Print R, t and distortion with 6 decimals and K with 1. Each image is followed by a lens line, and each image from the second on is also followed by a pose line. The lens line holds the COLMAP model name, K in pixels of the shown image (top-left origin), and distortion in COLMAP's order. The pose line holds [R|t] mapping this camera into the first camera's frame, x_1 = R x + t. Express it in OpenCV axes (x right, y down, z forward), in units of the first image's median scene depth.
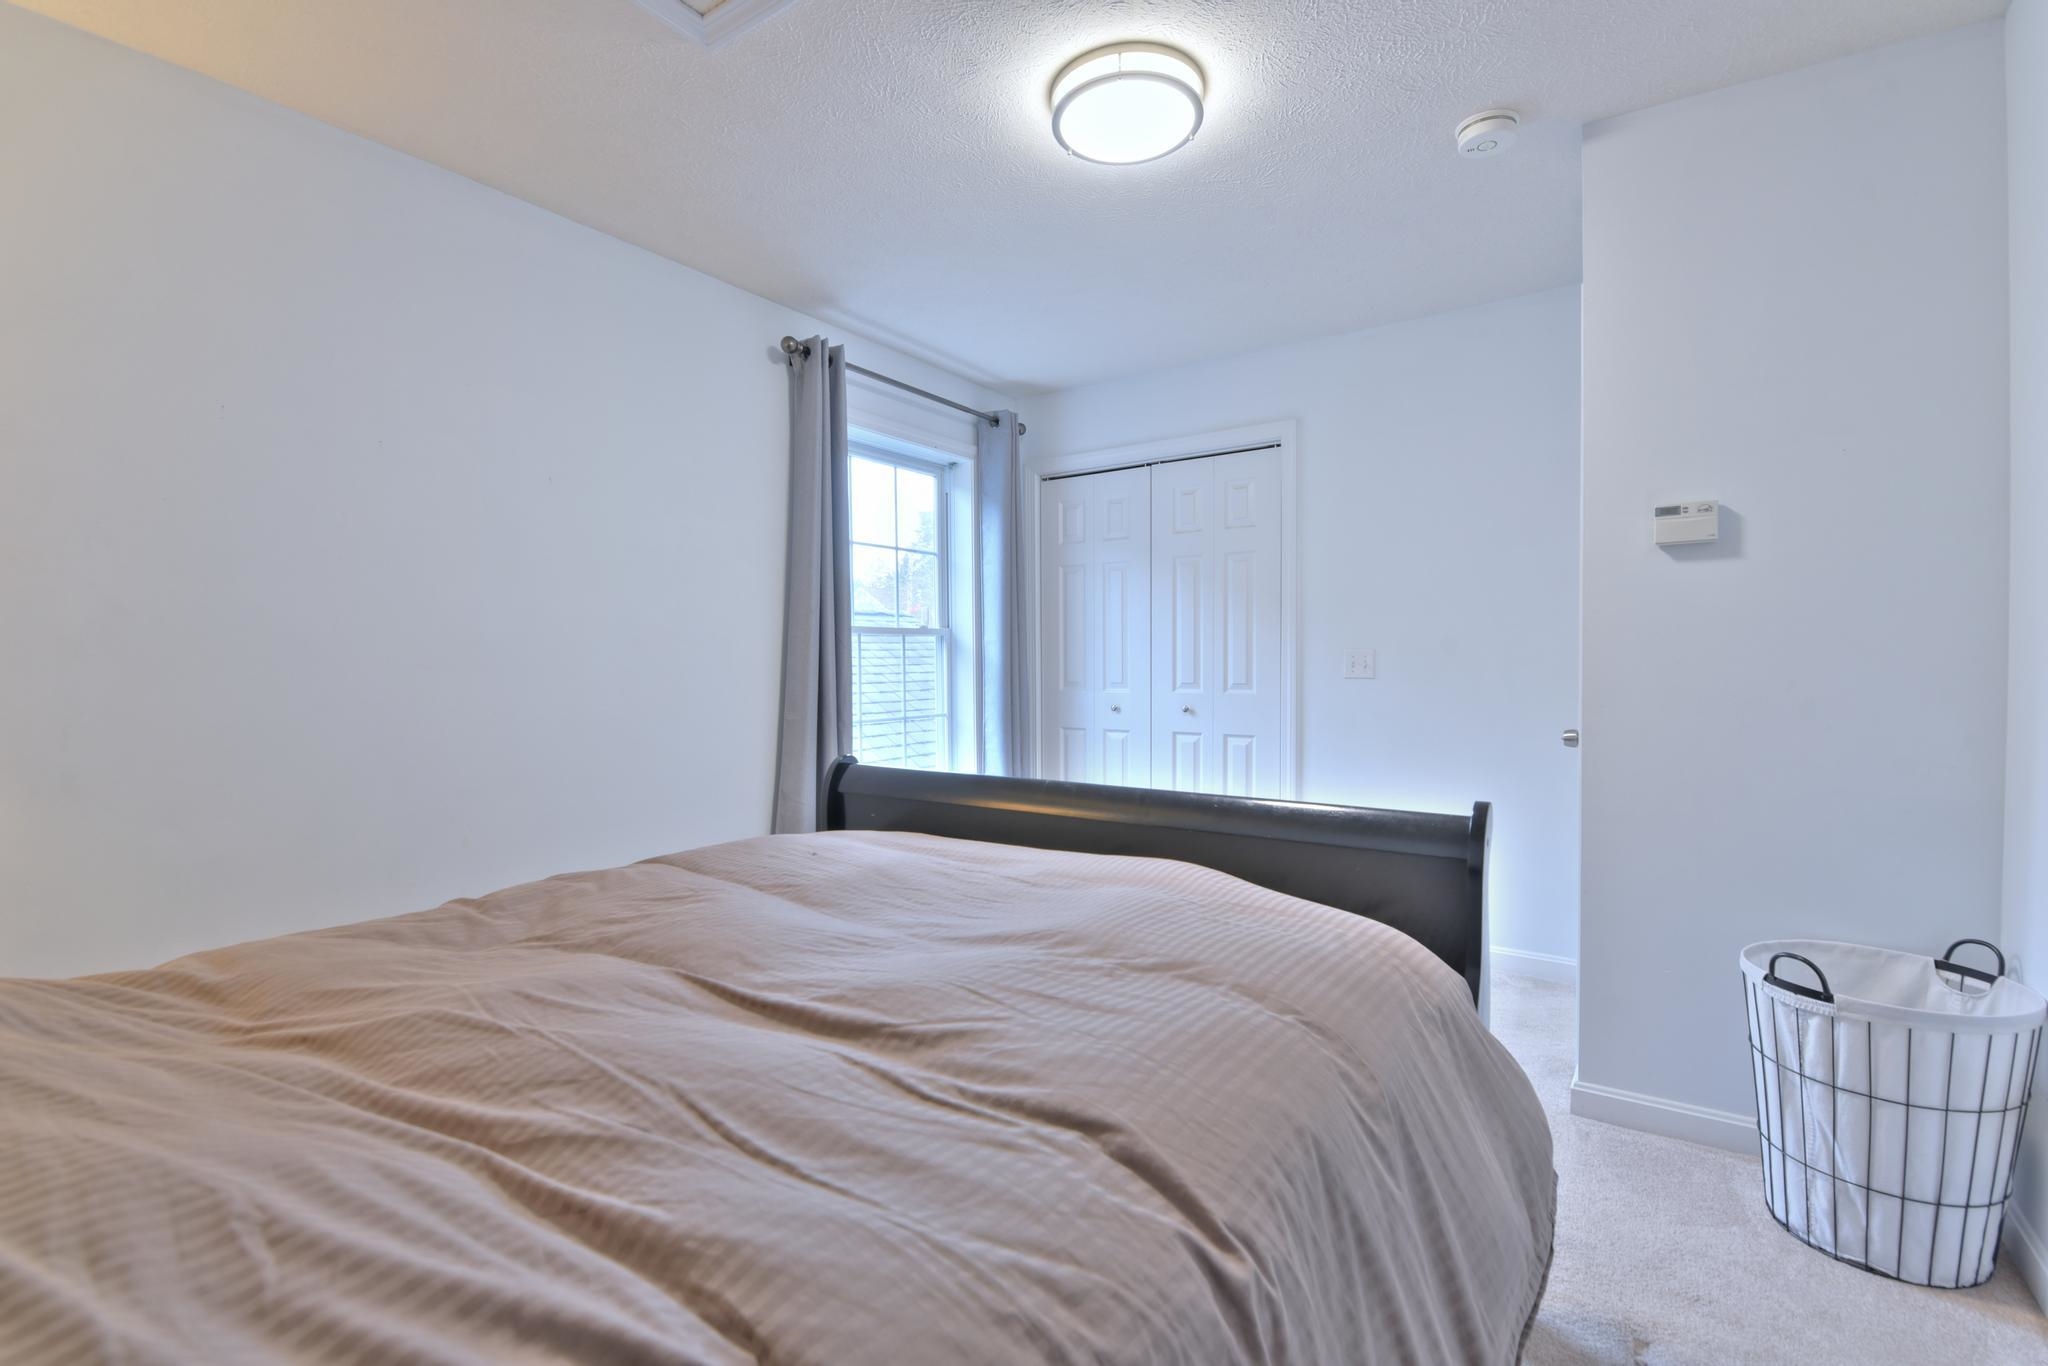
lens RADIAL K [[893.5, 0, 1021.1], [0, 893.5, 682.3], [0, 0, 1]] dist [-0.011532, -0.000743]
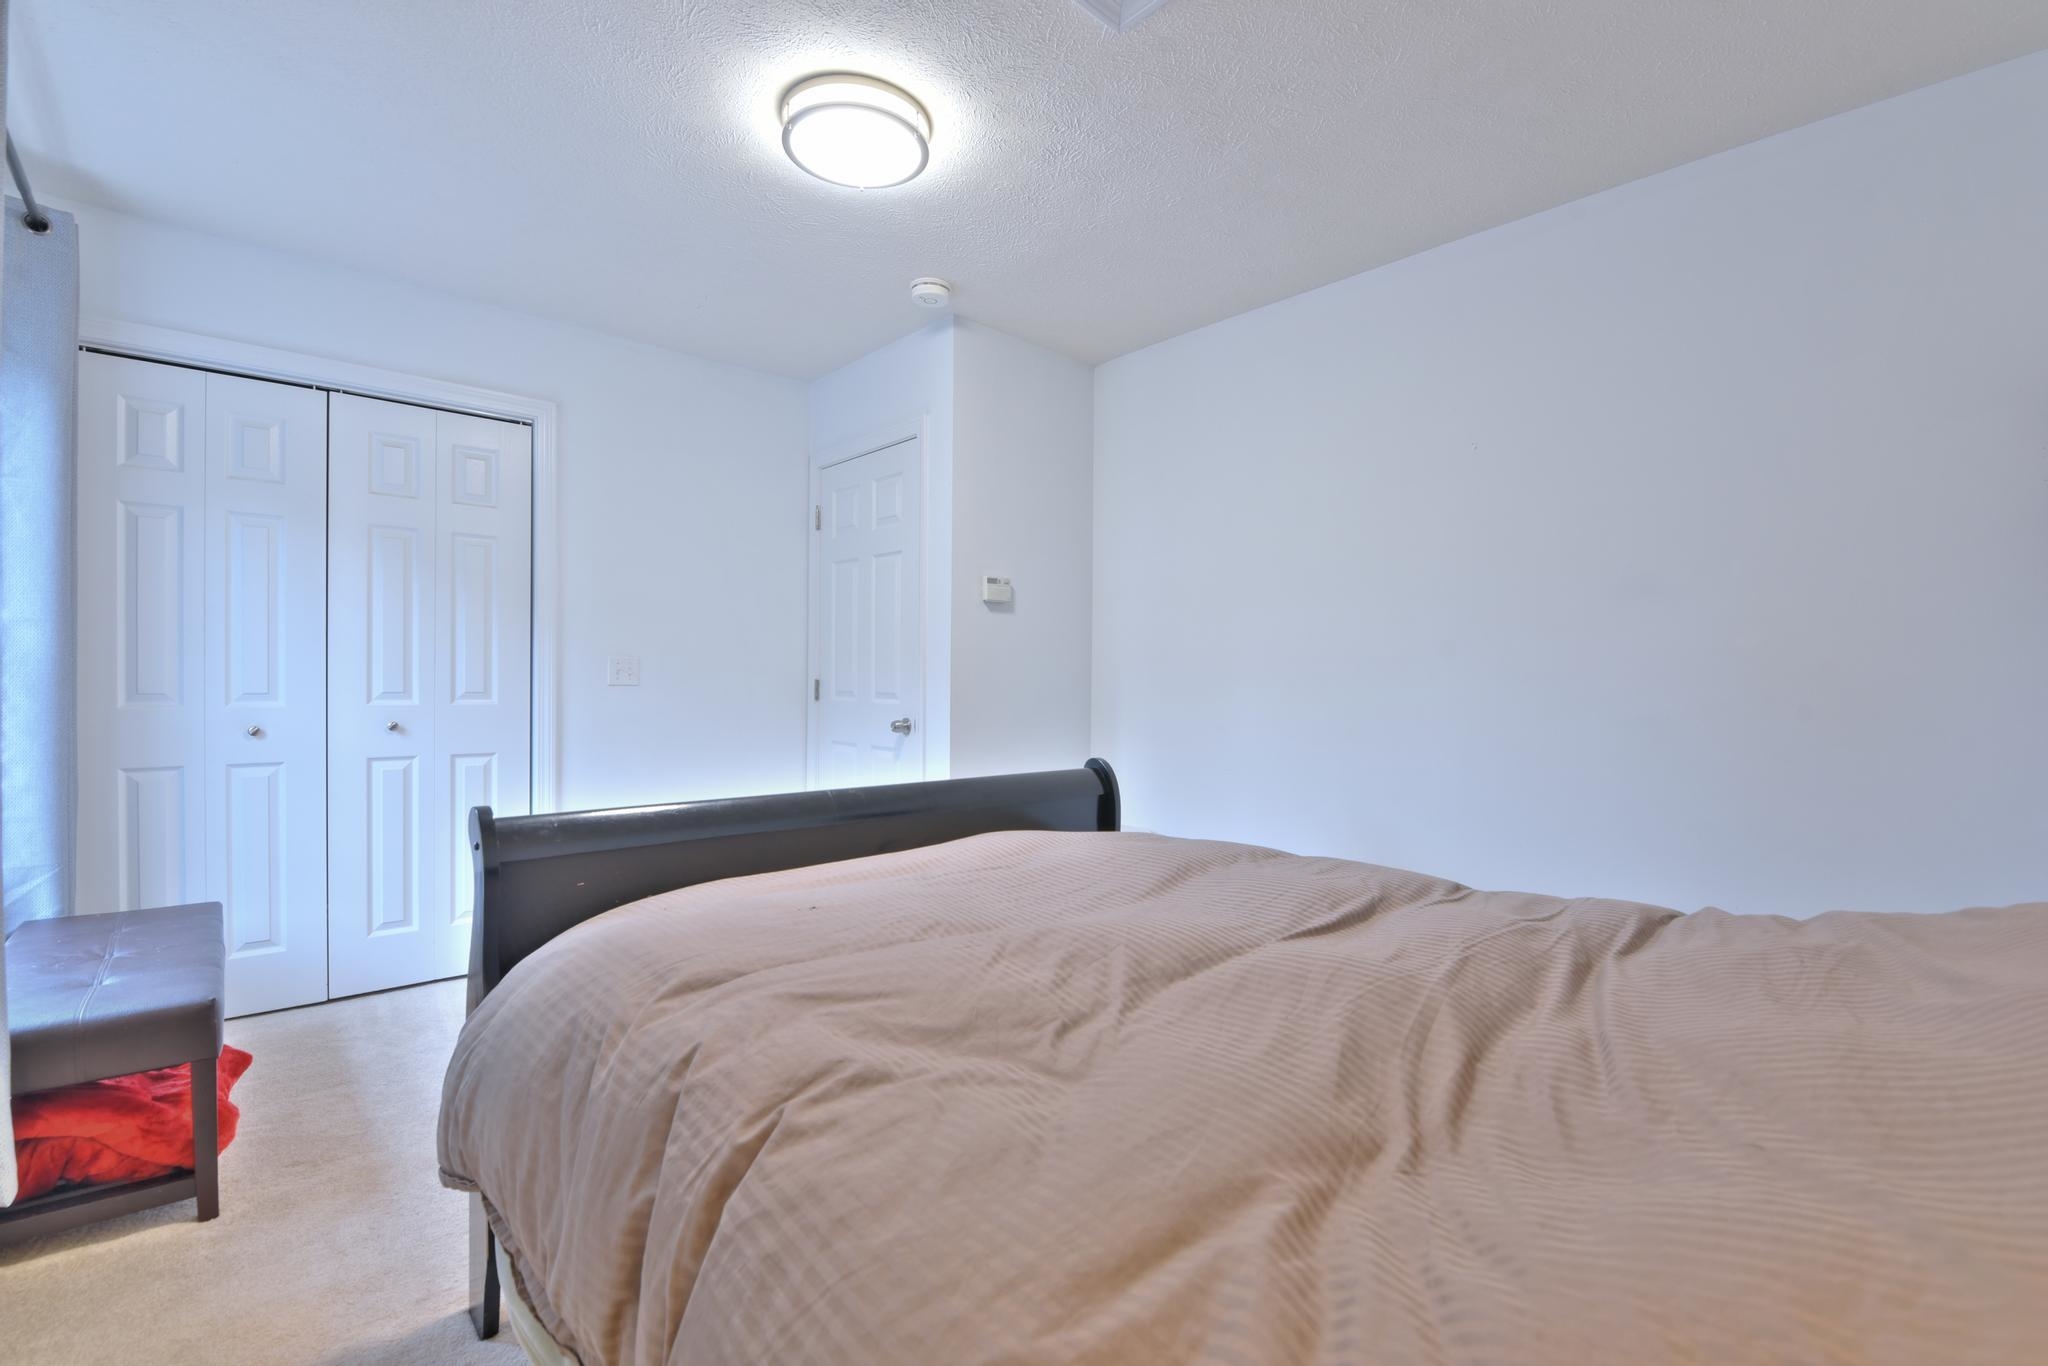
lens RADIAL K [[893.5, 0, 1020.6], [0, 893.5, 684.2], [0, 0, 1]] dist [-0.011532, -0.000743]
pose [[0.208723, -0.000310, 0.977975, -0.464219], [0.010061, 0.999948, -0.001830, 0.000600], [-0.977923, 0.010221, 0.208716, 0.322993]]
